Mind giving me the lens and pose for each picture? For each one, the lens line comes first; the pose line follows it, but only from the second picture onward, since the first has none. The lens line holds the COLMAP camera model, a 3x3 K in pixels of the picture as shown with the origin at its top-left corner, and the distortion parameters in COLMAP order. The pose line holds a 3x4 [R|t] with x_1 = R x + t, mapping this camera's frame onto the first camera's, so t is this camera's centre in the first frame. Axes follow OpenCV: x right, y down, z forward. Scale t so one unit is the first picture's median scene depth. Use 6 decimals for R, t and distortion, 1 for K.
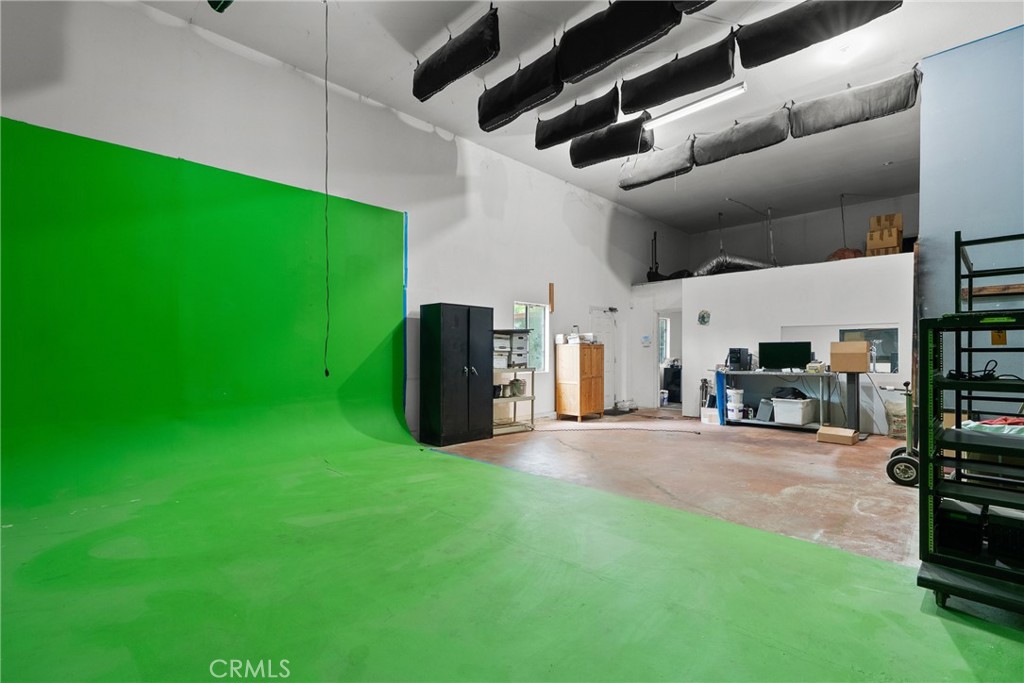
lens RADIAL K [[468.4, 0, 512.1], [0, 468.4, 351.6], [0, 0, 1]] dist [-0.001142, 0.000043]
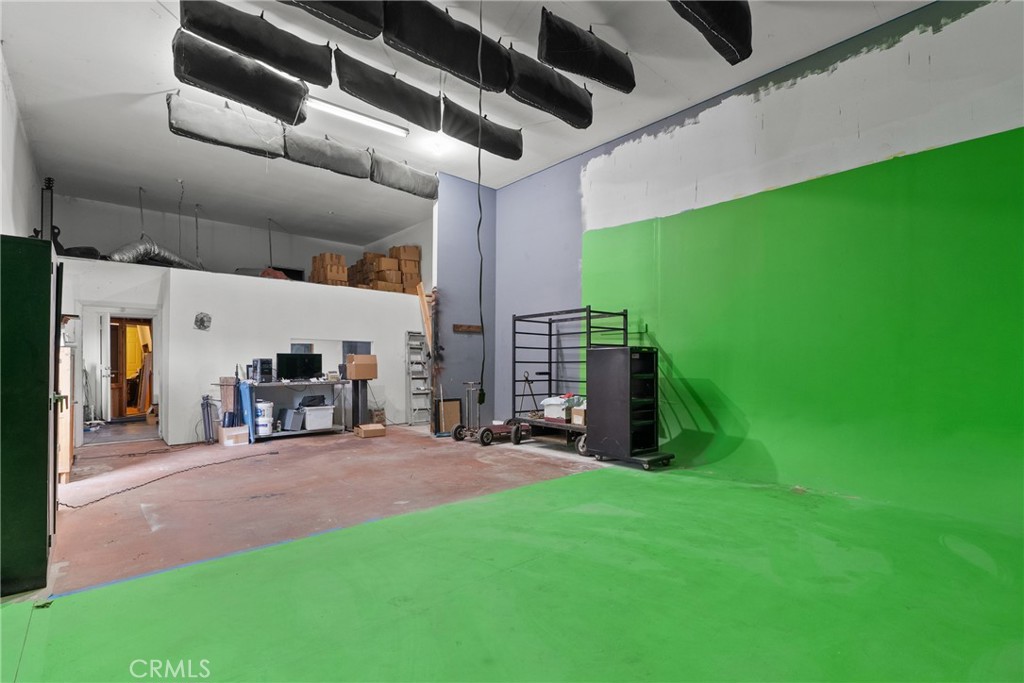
lens RADIAL K [[476.2, 0, 512.0], [0, 476.2, 360.5], [0, 0, 1]] dist [-0.003038, -0.000260]
pose [[0.060110, 0.008864, 0.998152, -0.481956], [-0.002064, 0.999960, -0.008756, 0.004148], [-0.998190, -0.001534, 0.060126, 0.489507]]
